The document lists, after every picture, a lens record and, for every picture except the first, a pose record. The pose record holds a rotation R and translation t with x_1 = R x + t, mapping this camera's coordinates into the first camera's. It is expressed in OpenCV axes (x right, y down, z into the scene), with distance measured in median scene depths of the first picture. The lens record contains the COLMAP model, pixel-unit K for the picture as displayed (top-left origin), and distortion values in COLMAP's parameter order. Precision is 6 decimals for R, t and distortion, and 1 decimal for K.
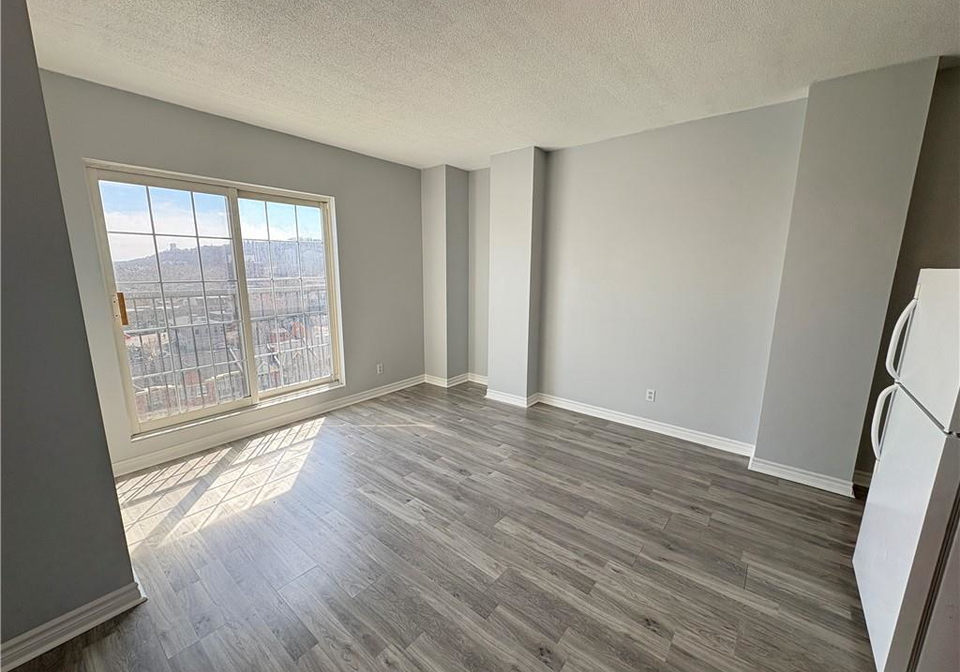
lens RADIAL K [[382.5, 0, 480.0], [0, 382.5, 336.0], [0, 0, 1]] dist [0.001035, 0.000024]
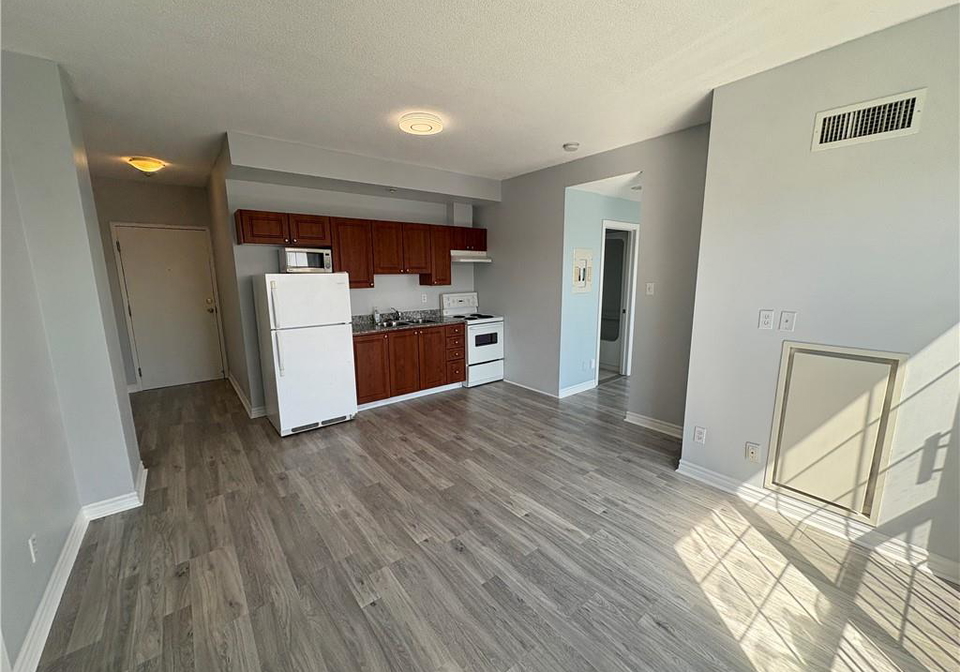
lens RADIAL K [[382.5, 0, 480.0], [0, 382.5, 336.0], [0, 0, 1]] dist [0.001035, 0.000024]
pose [[-0.975975, -0.035029, 0.215050, -0.222703], [0.040723, 0.940274, 0.337974, -0.275813], [-0.214045, 0.338612, -0.916257, 1.489690]]
